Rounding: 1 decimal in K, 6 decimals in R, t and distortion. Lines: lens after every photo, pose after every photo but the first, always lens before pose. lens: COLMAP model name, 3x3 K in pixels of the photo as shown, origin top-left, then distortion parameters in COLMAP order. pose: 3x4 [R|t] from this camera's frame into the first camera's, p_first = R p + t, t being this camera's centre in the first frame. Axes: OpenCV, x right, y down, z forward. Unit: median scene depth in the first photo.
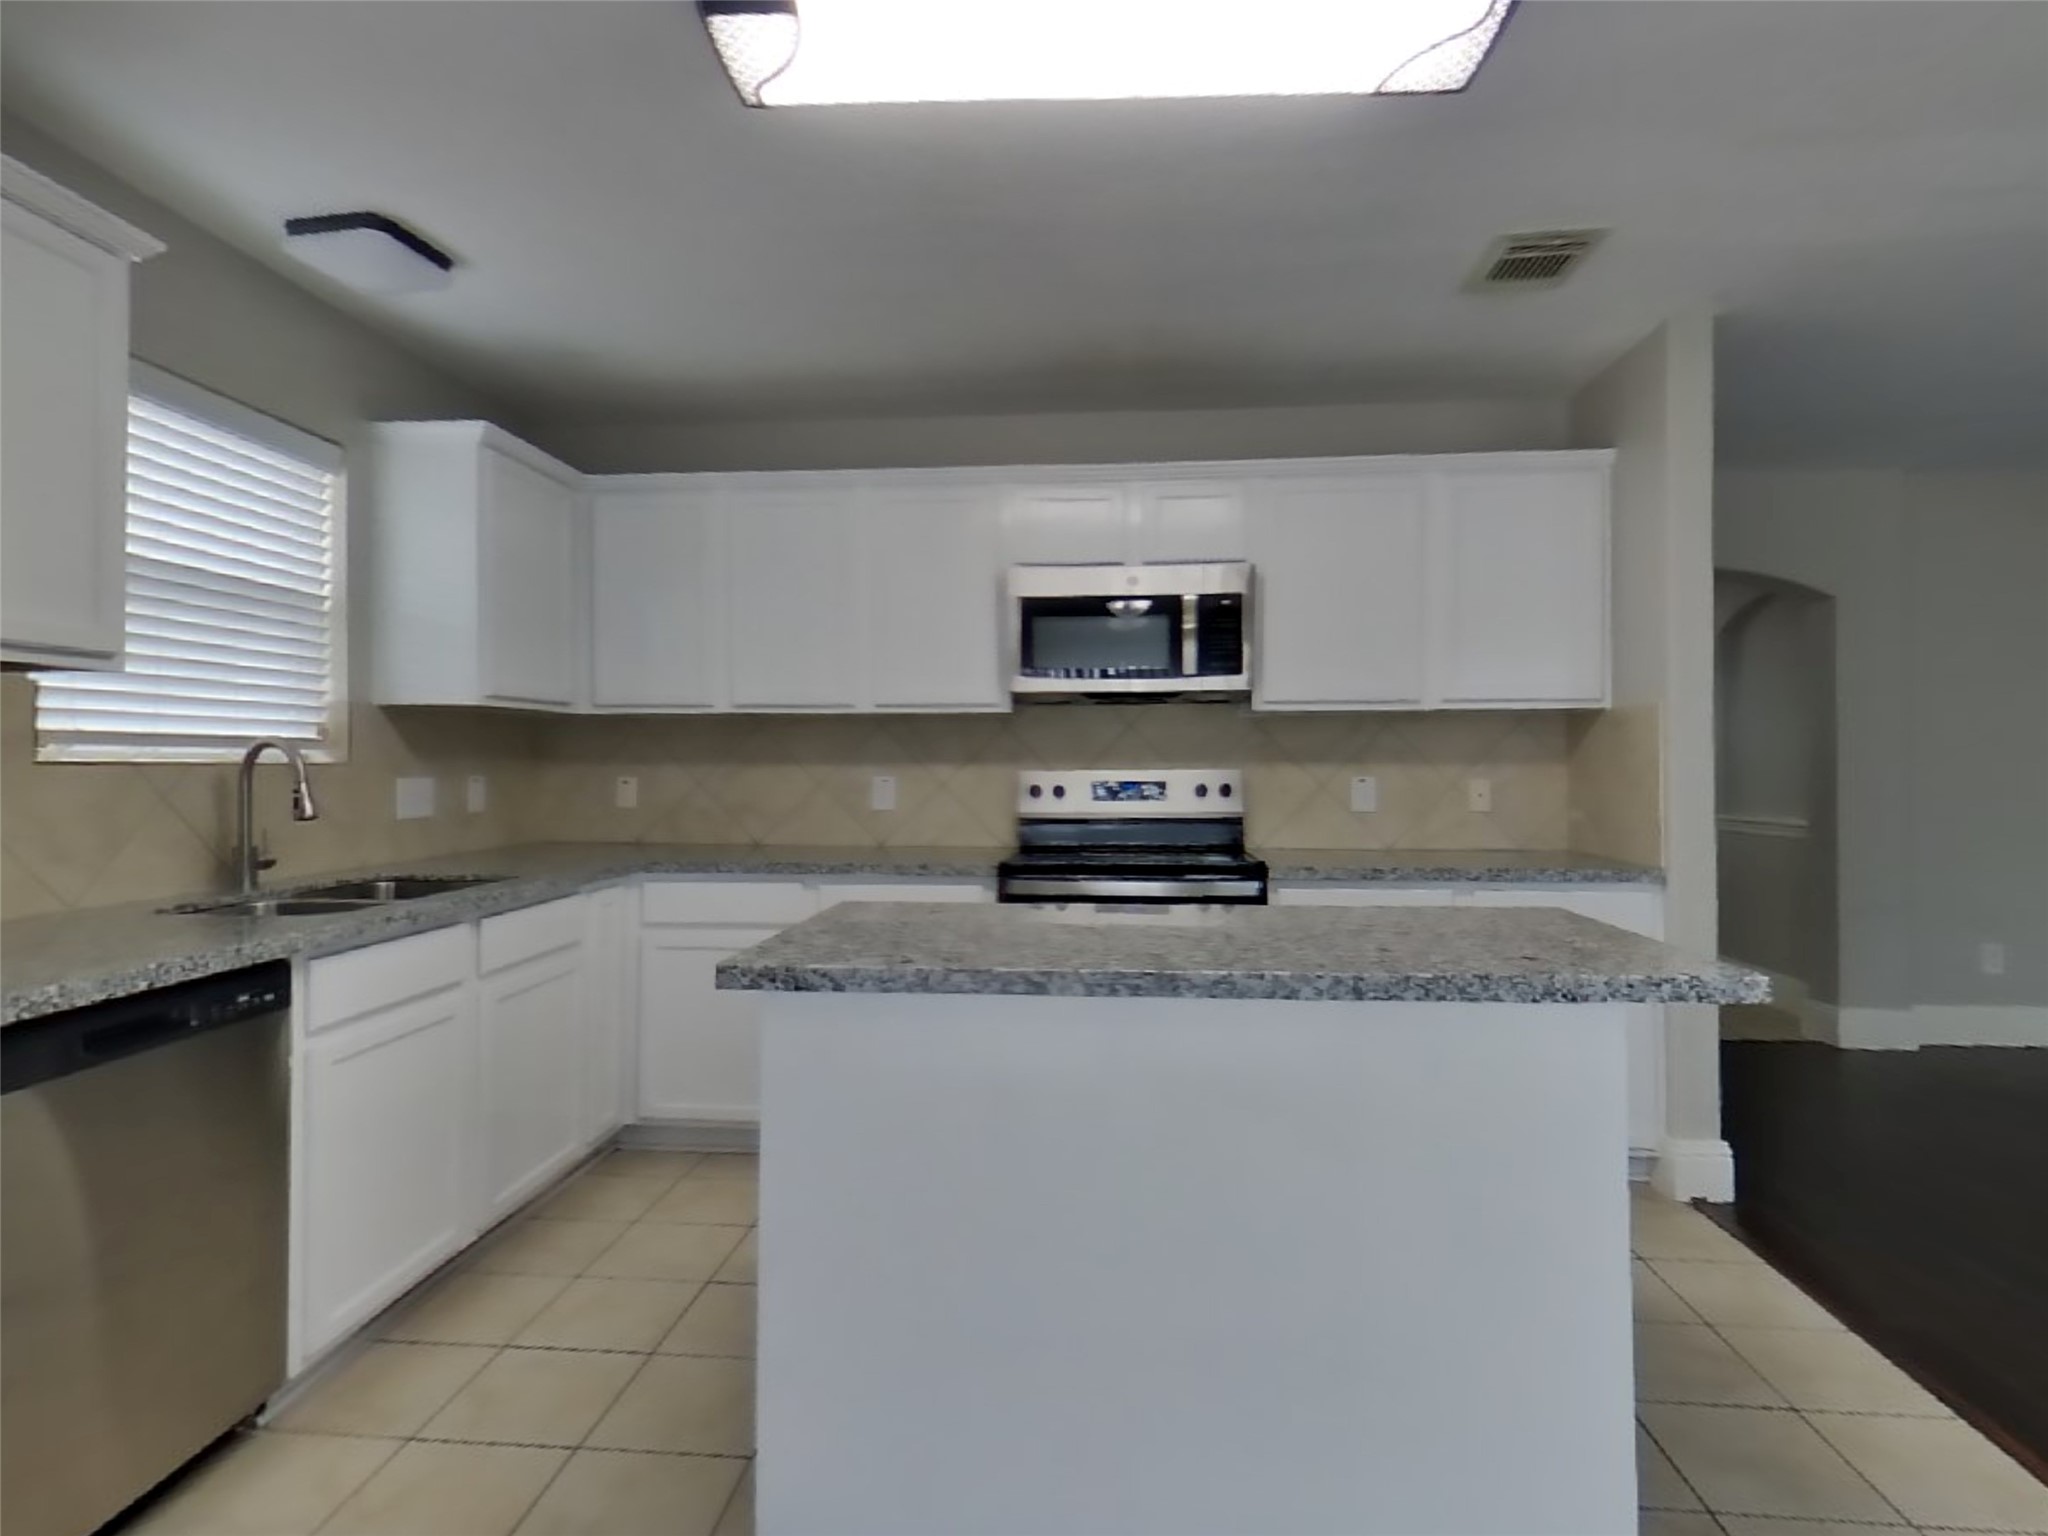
lens RADIAL K [[1037.3, 0, 1018.8], [0, 1037.3, 759.0], [0, 0, 1]] dist [-0.001771, -0.000657]
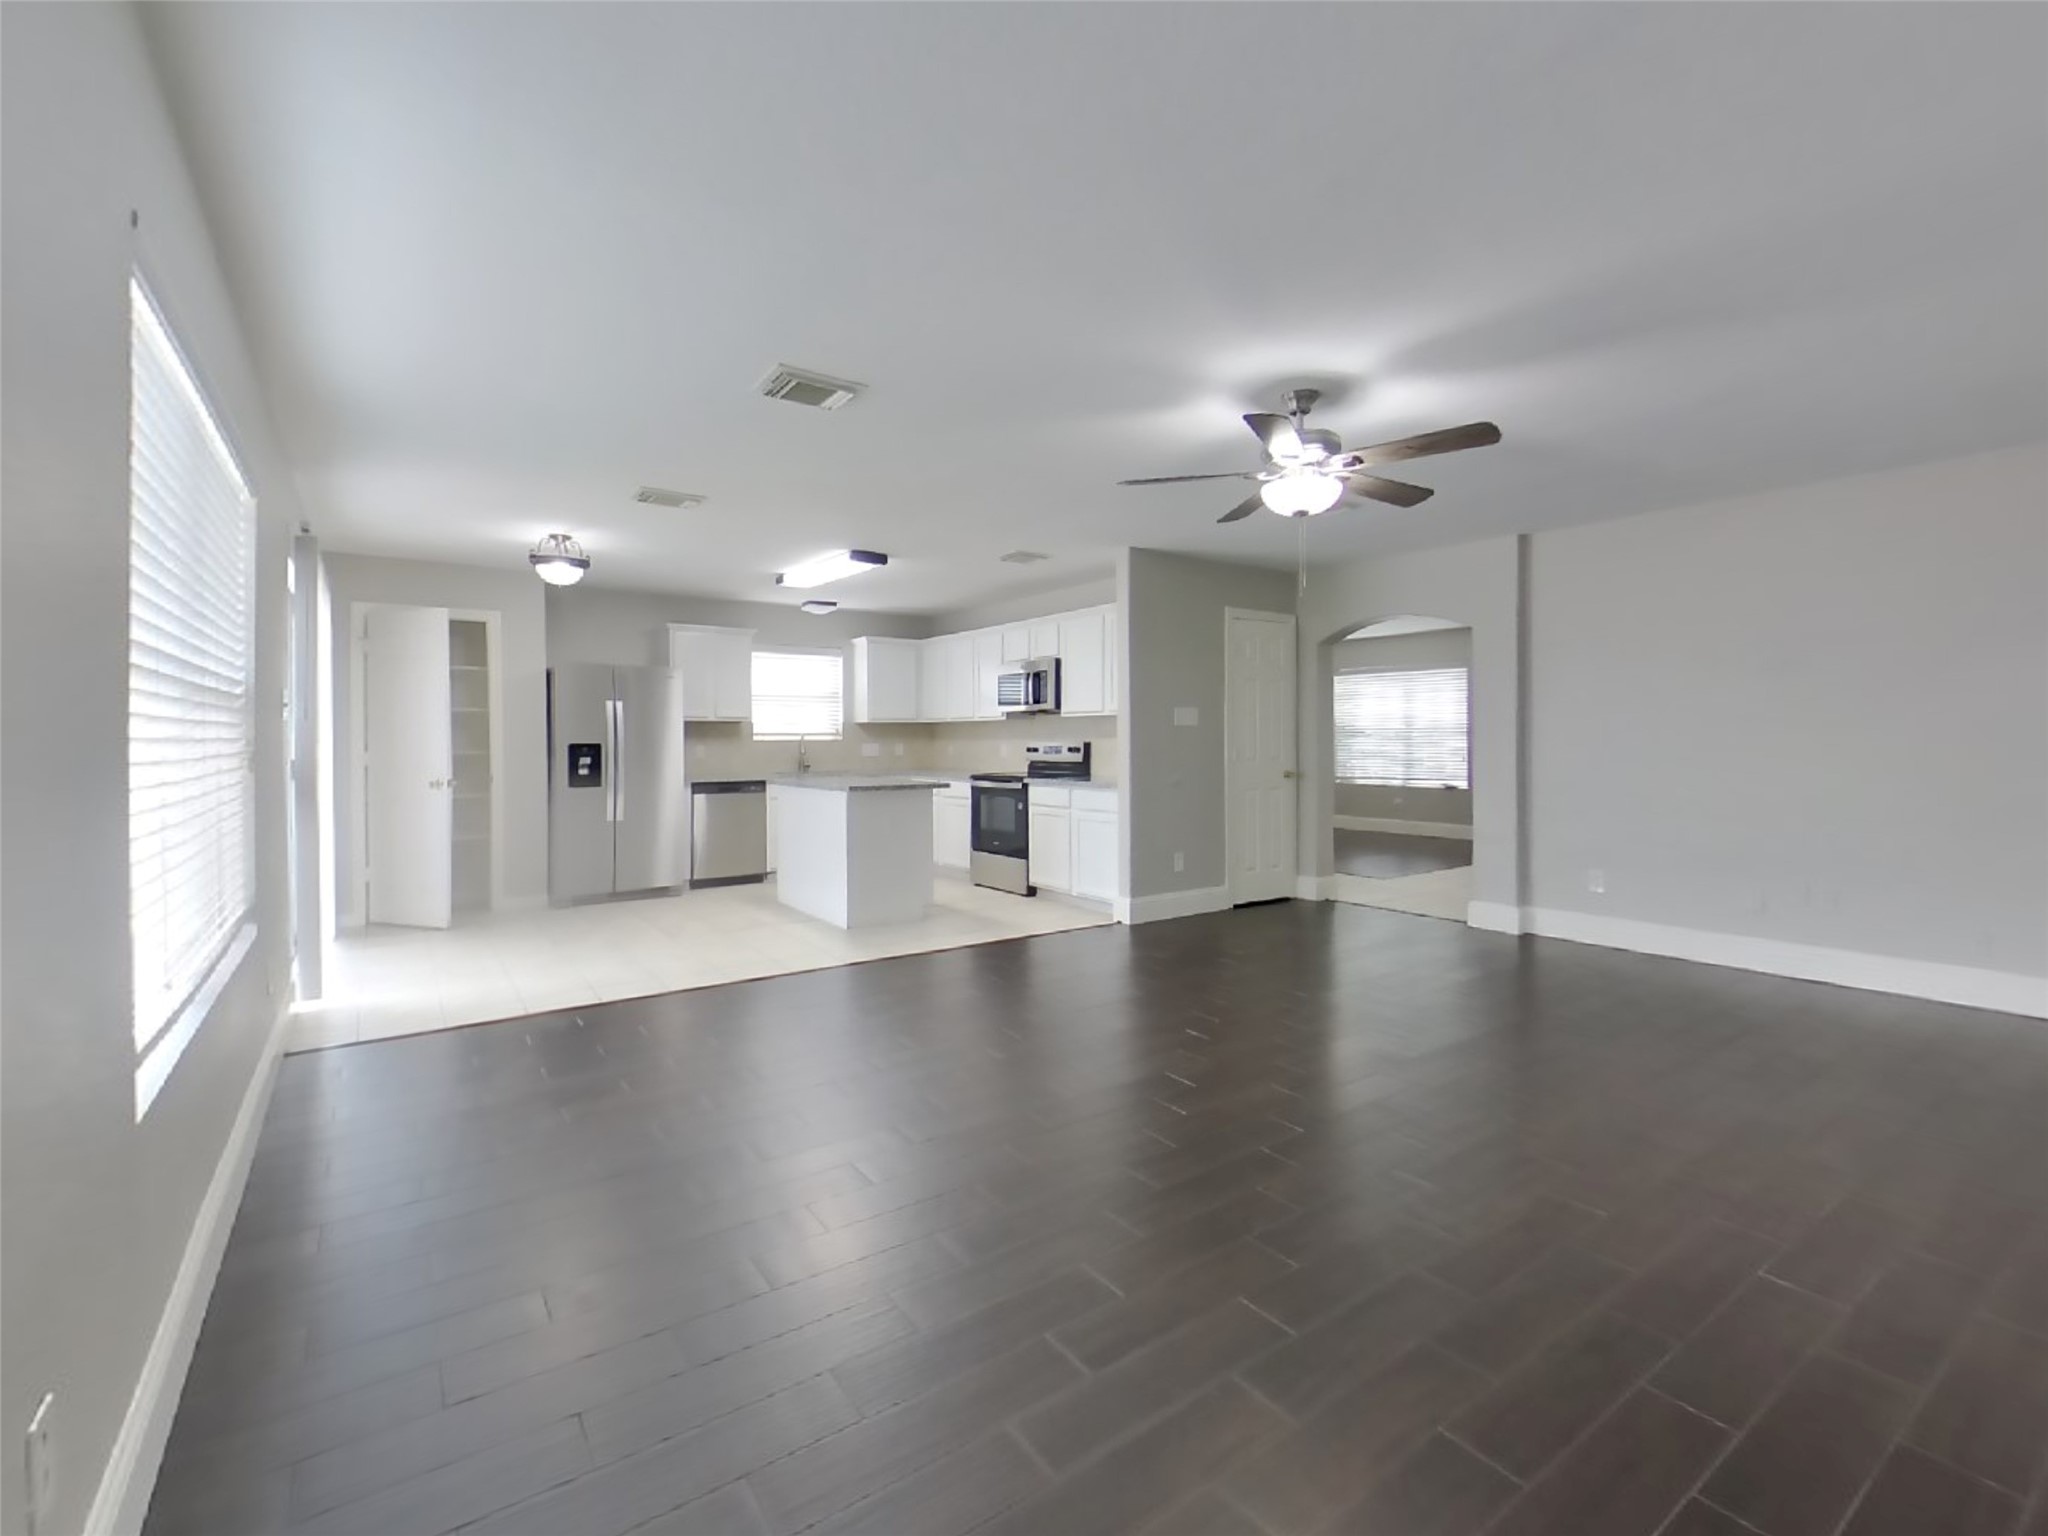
lens RADIAL K [[897.7, 0, 1034.7], [0, 897.7, 734.0], [0, 0, 1]] dist [-0.000274, 0.000113]
pose [[0.647473, -0.005065, -0.762071, 2.001993], [0.008323, 0.999965, 0.000426, -0.009610], [0.762043, -0.006619, 0.647493, -0.446142]]
